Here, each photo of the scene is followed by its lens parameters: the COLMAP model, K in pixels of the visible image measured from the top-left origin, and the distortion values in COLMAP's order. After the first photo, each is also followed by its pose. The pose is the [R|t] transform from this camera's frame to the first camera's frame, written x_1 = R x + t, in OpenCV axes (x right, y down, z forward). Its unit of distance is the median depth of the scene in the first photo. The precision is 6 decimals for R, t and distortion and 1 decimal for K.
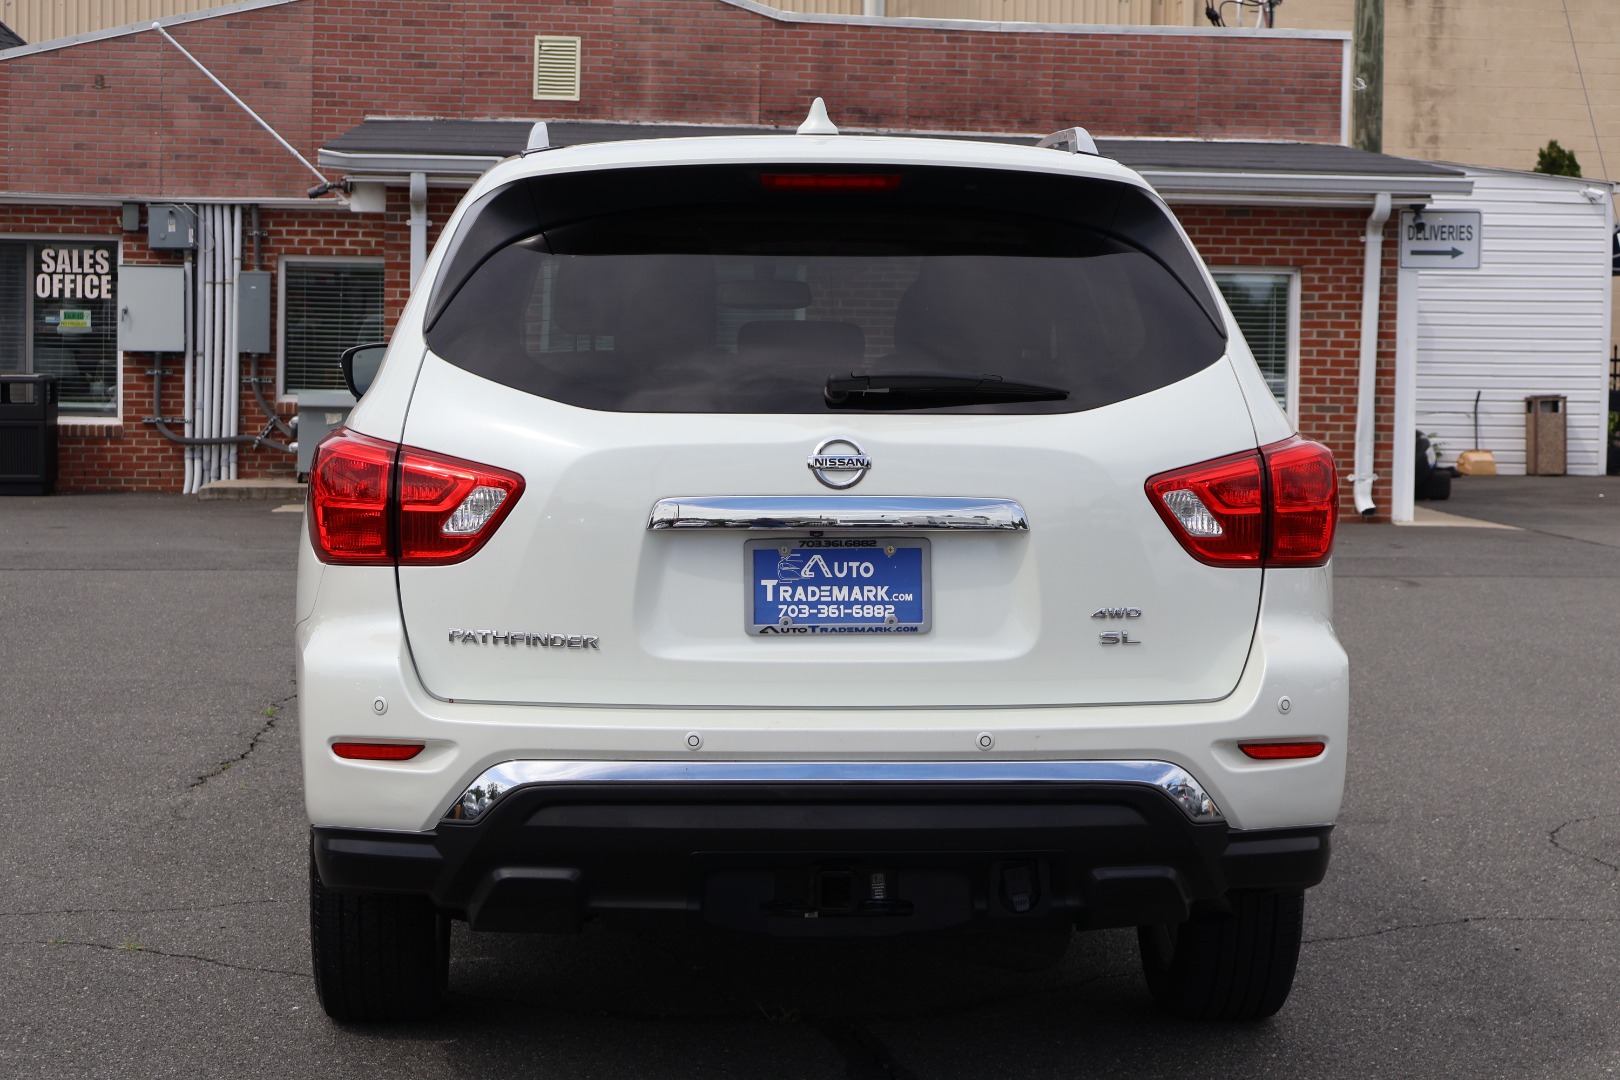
lens RADIAL K [[3218.4, 0, 810.0], [0, 3218.4, 540.0], [0, 0, 1]] dist [-0.009099, 0.079453]
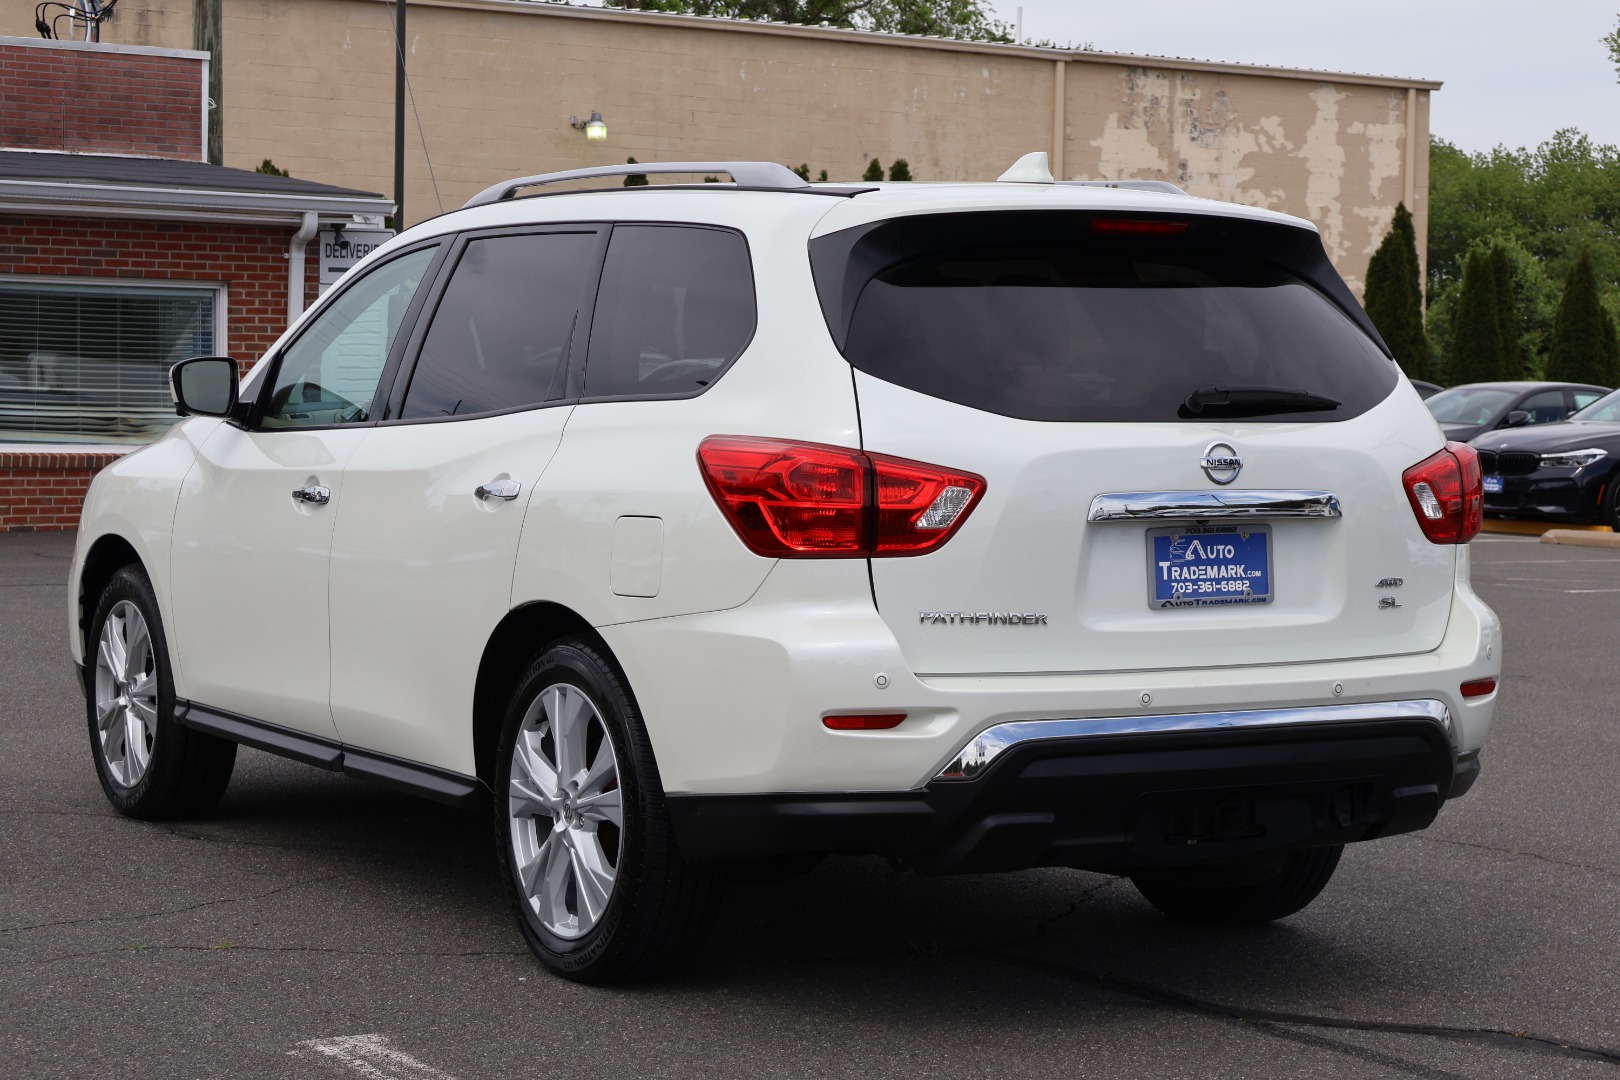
lens RADIAL K [[3218.4, 0, 810.0], [0, 3218.4, 540.0], [0, 0, 1]] dist [-0.009099, 0.079453]
pose [[0.889627, -0.021398, 0.456186, -0.156440], [0.022898, 0.999735, 0.002238, -0.000325], [-0.456113, 0.008454, 0.889882, 0.000173]]
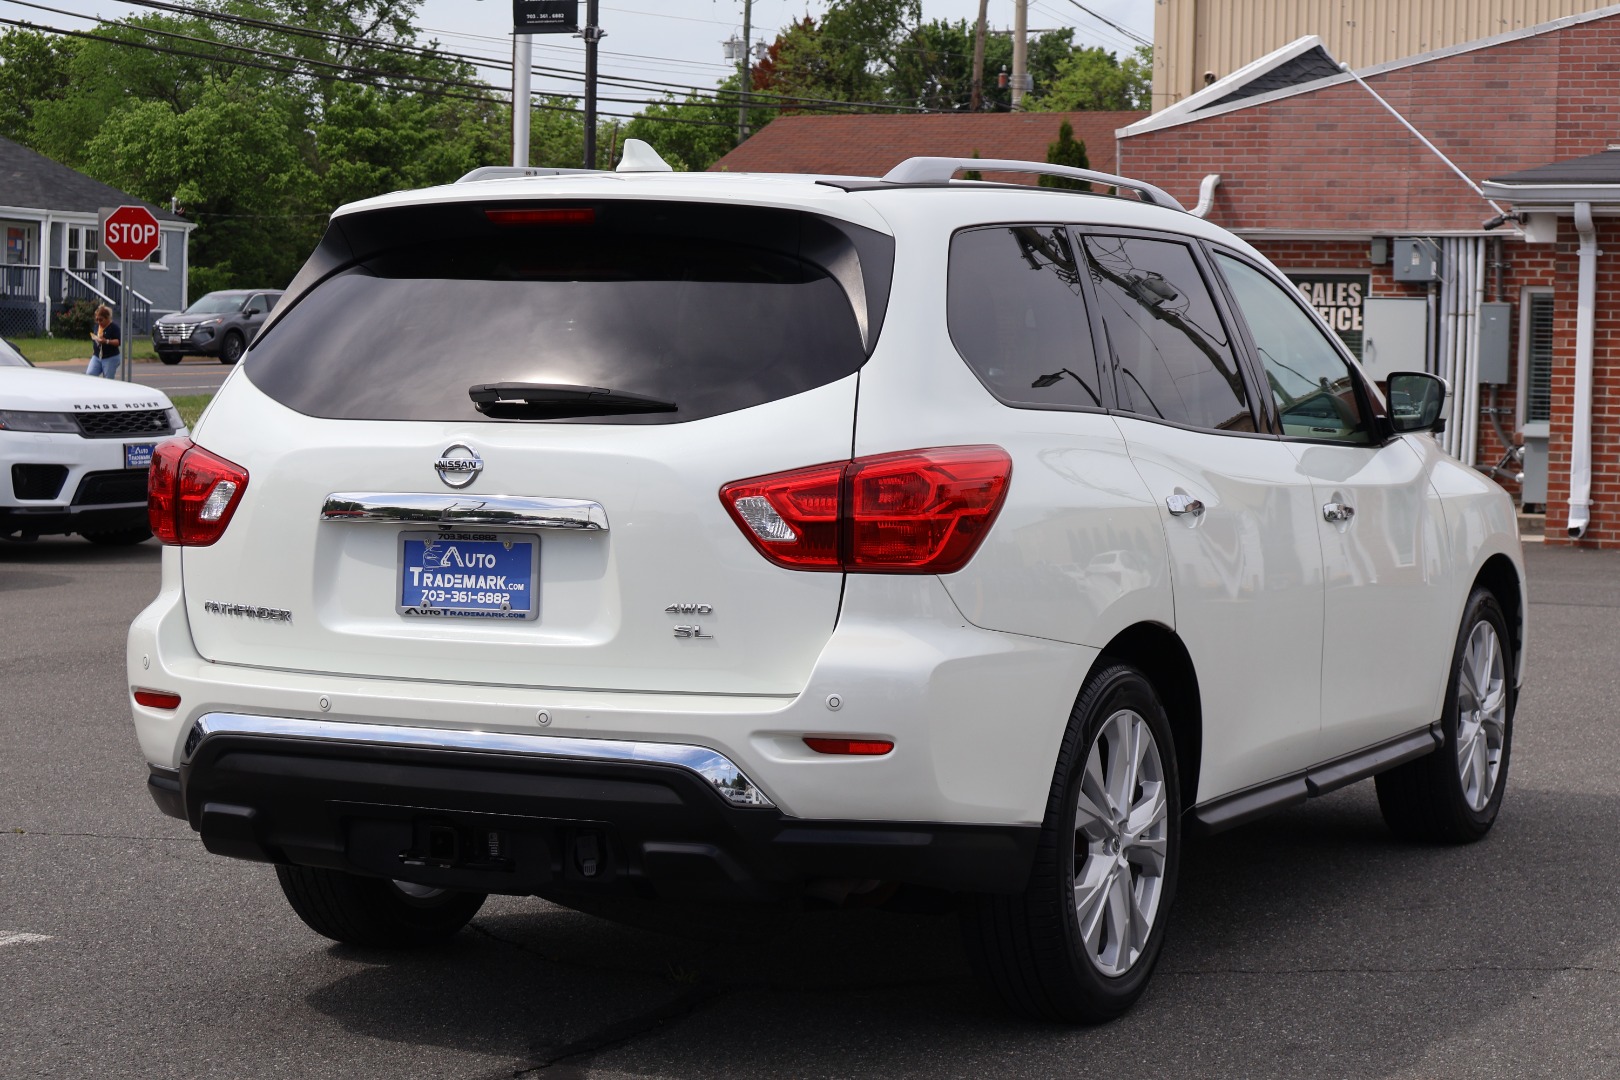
lens RADIAL K [[3218.4, 0, 810.0], [0, 3218.4, 540.0], [0, 0, 1]] dist [-0.009099, 0.079453]
pose [[0.871941, 0.028525, -0.488779, 0.154615], [-0.033757, 0.999428, -0.001893, 0.000052], [0.488445, 0.018150, 0.872406, 0.017670]]
